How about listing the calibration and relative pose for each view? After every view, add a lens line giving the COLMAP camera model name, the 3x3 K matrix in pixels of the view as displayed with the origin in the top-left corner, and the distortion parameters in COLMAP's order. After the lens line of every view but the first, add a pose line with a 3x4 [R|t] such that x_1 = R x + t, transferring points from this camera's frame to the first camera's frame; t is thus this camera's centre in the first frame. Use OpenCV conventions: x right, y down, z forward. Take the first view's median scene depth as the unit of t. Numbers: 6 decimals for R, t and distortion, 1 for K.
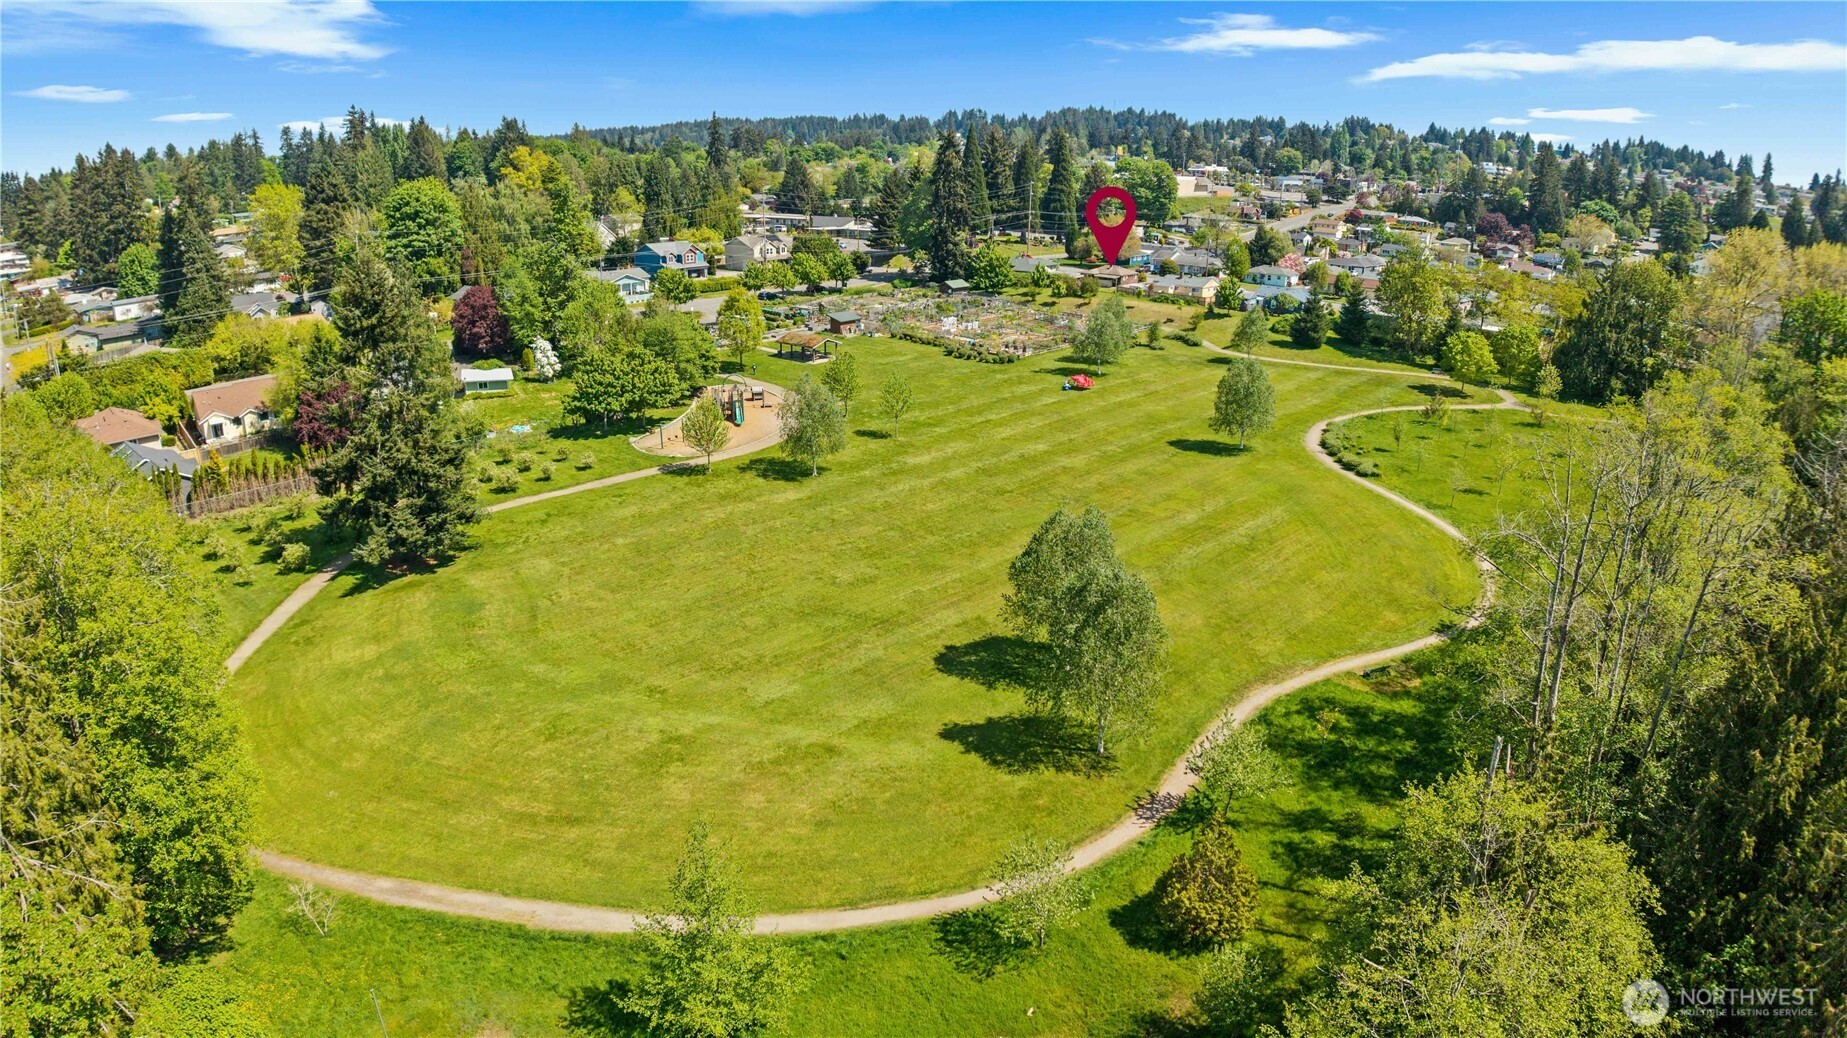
lens RADIAL K [[1084.3, 0, 923.5], [0, 1084.3, 519.0], [0, 0, 1]] dist [-0.153450, 0.016539]
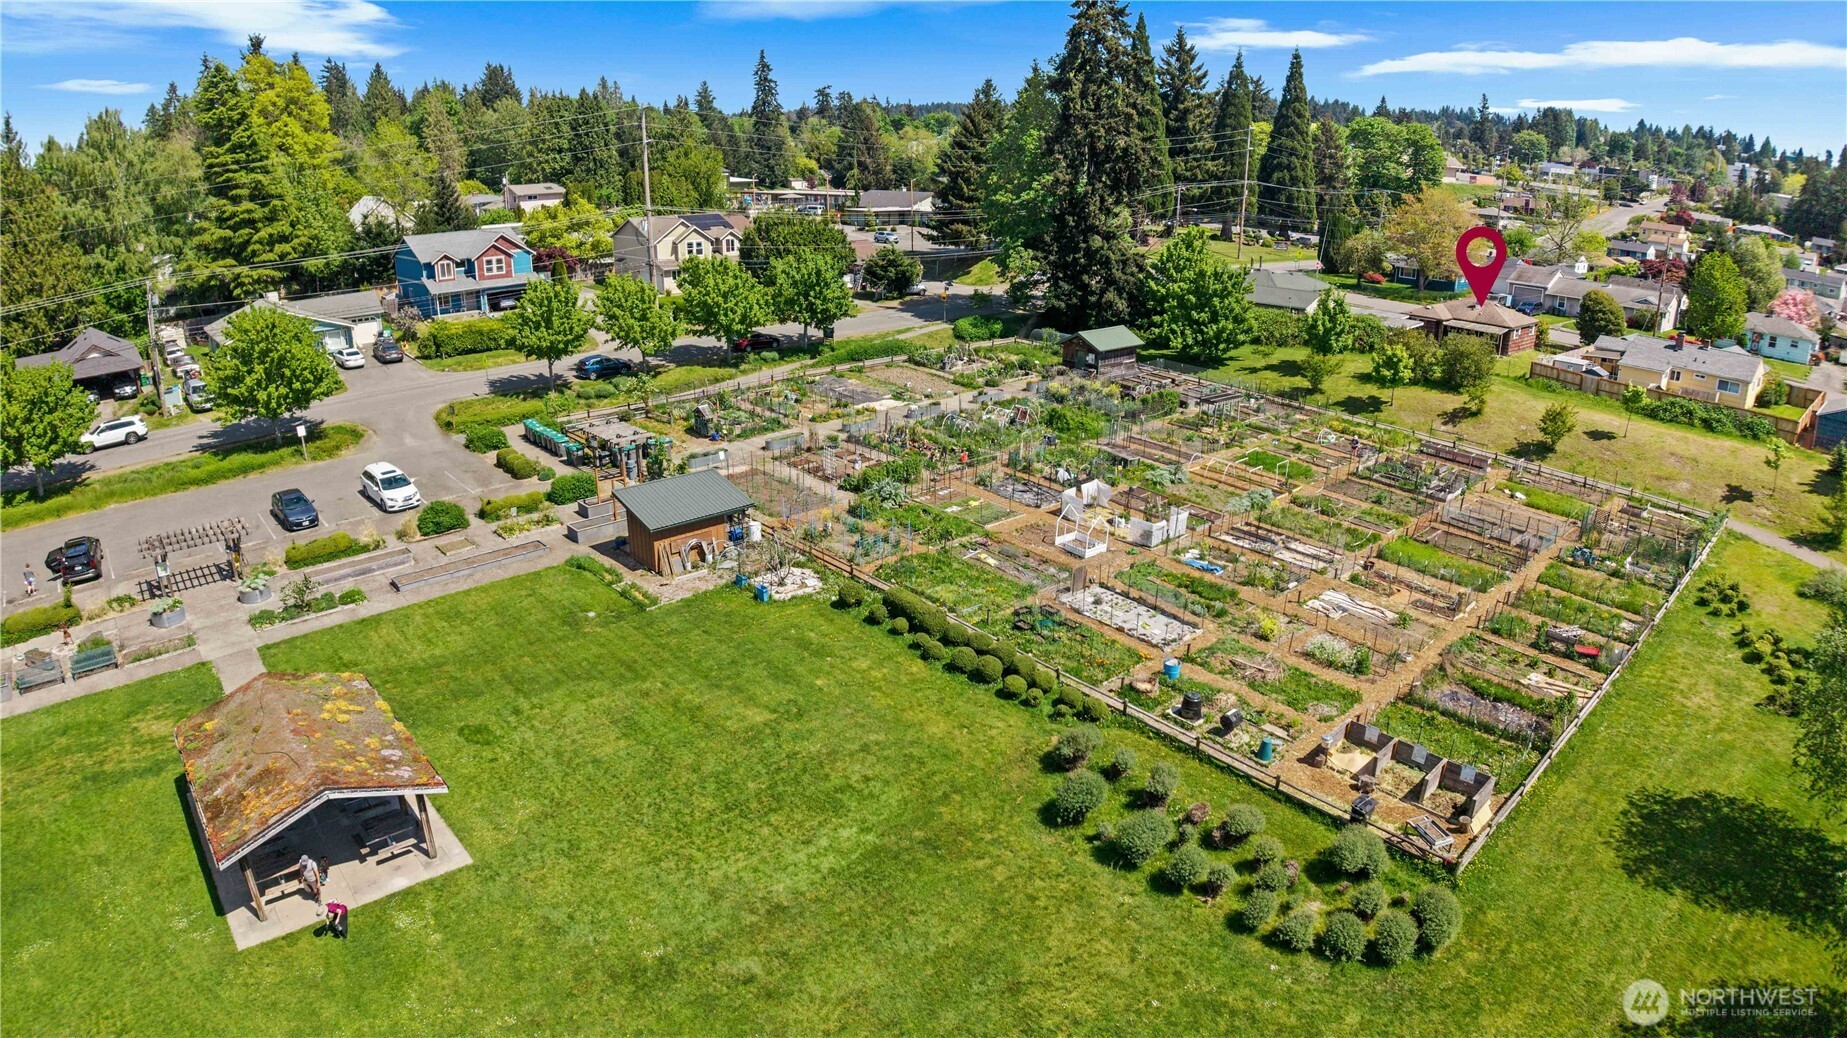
lens RADIAL K [[1084.3, 0, 923.5], [0, 1084.3, 519.0], [0, 0, 1]] dist [-0.153450, 0.016539]
pose [[0.991492, 0.039010, -0.124186, 0.014428], [-0.038909, 0.999237, 0.003244, -0.144764], [0.124218, 0.001616, 0.992254, 0.580518]]
